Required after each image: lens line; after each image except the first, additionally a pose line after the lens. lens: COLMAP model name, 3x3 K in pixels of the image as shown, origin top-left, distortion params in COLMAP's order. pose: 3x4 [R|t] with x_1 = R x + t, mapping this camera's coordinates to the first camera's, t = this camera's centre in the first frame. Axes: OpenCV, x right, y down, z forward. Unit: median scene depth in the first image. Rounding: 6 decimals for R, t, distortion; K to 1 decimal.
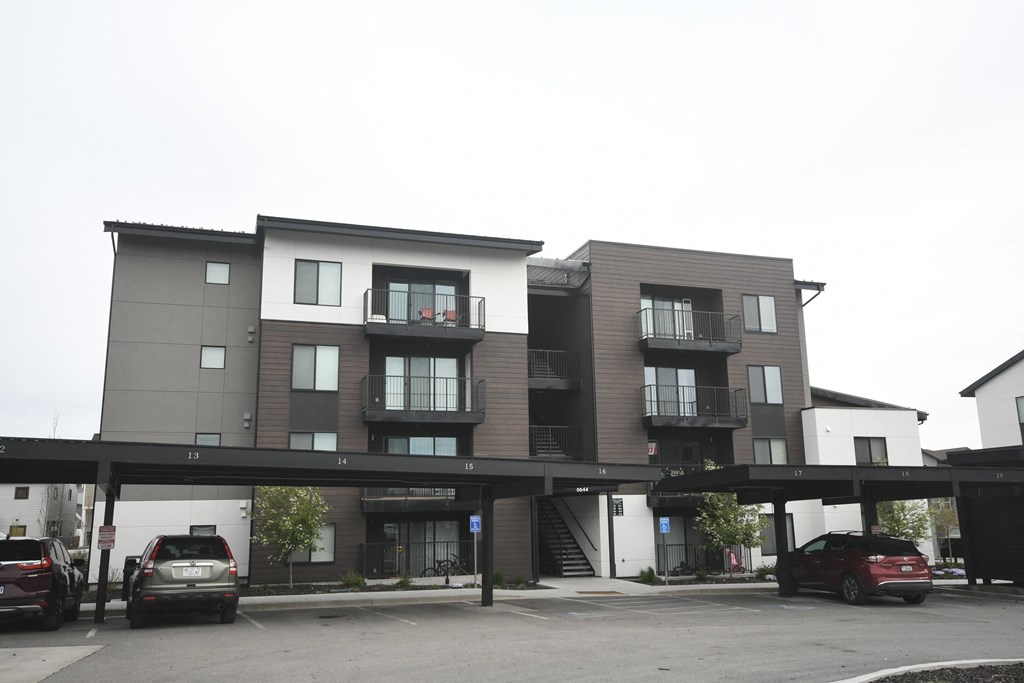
lens RADIAL K [[831.9, 0, 512.0], [0, 831.9, 341.5], [0, 0, 1]] dist [0.012490, 0.010064]
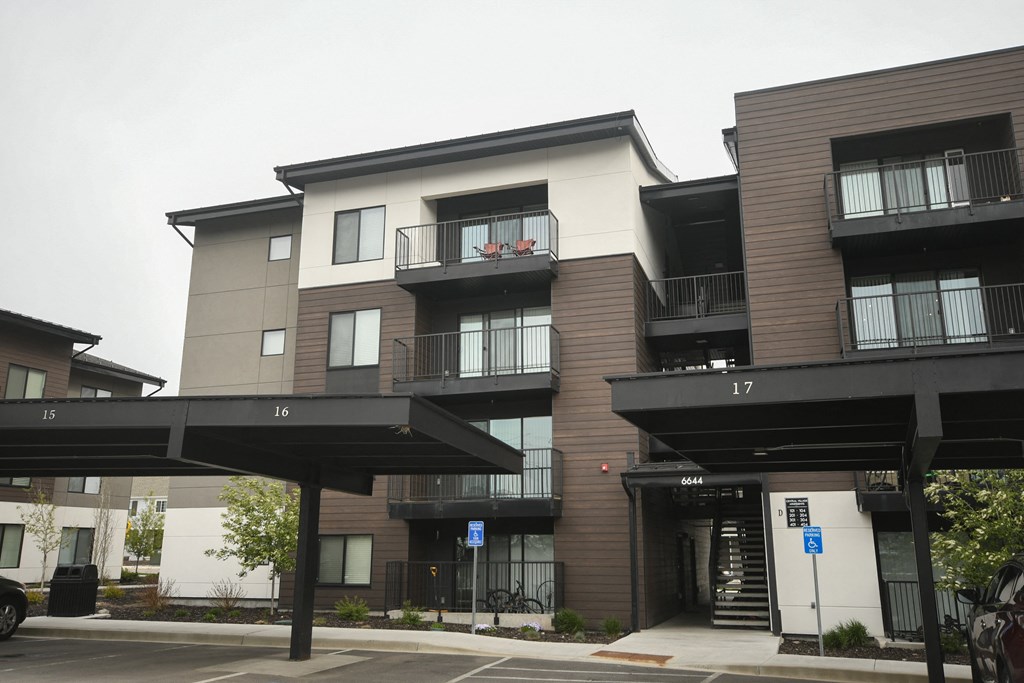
lens RADIAL K [[831.9, 0, 512.0], [0, 831.9, 341.5], [0, 0, 1]] dist [0.012490, 0.010064]
pose [[0.802549, -0.130897, -0.582049, 0.331525], [0.107646, 0.991392, -0.074529, 0.104364], [0.586794, -0.002842, 0.809731, 0.418582]]
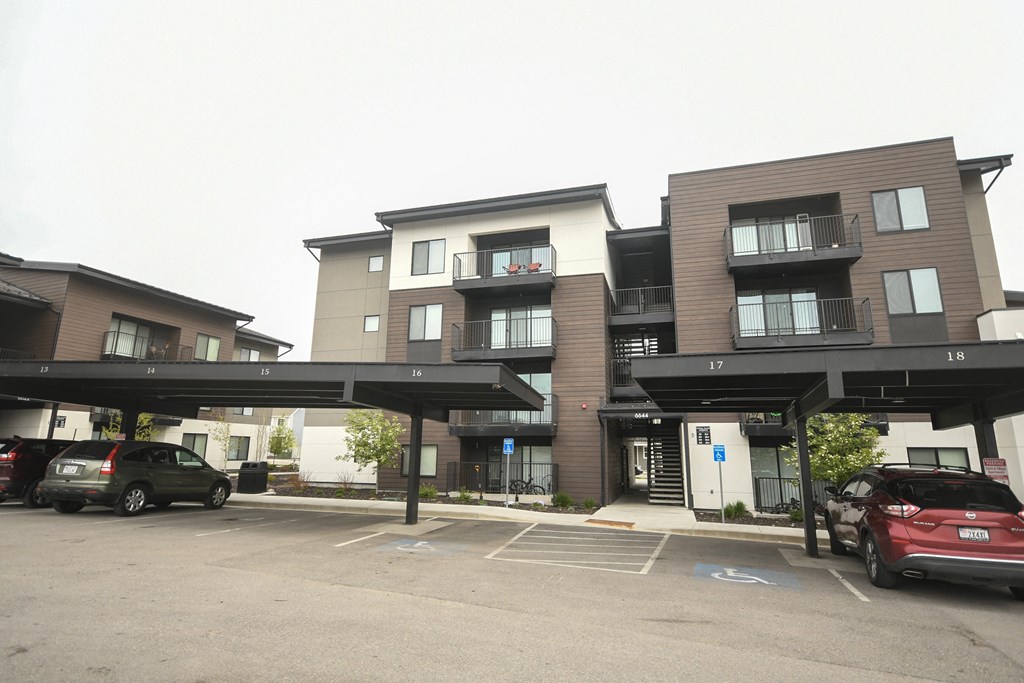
lens RADIAL K [[519.3, 0, 512.0], [0, 519.3, 341.5], [0, 0, 1]] dist [0.006357, 0.001366]
pose [[0.822623, -0.094322, -0.560710, 0.298912], [0.090485, 0.995294, -0.034676, 0.094597], [0.561341, -0.022211, 0.827286, 0.394441]]
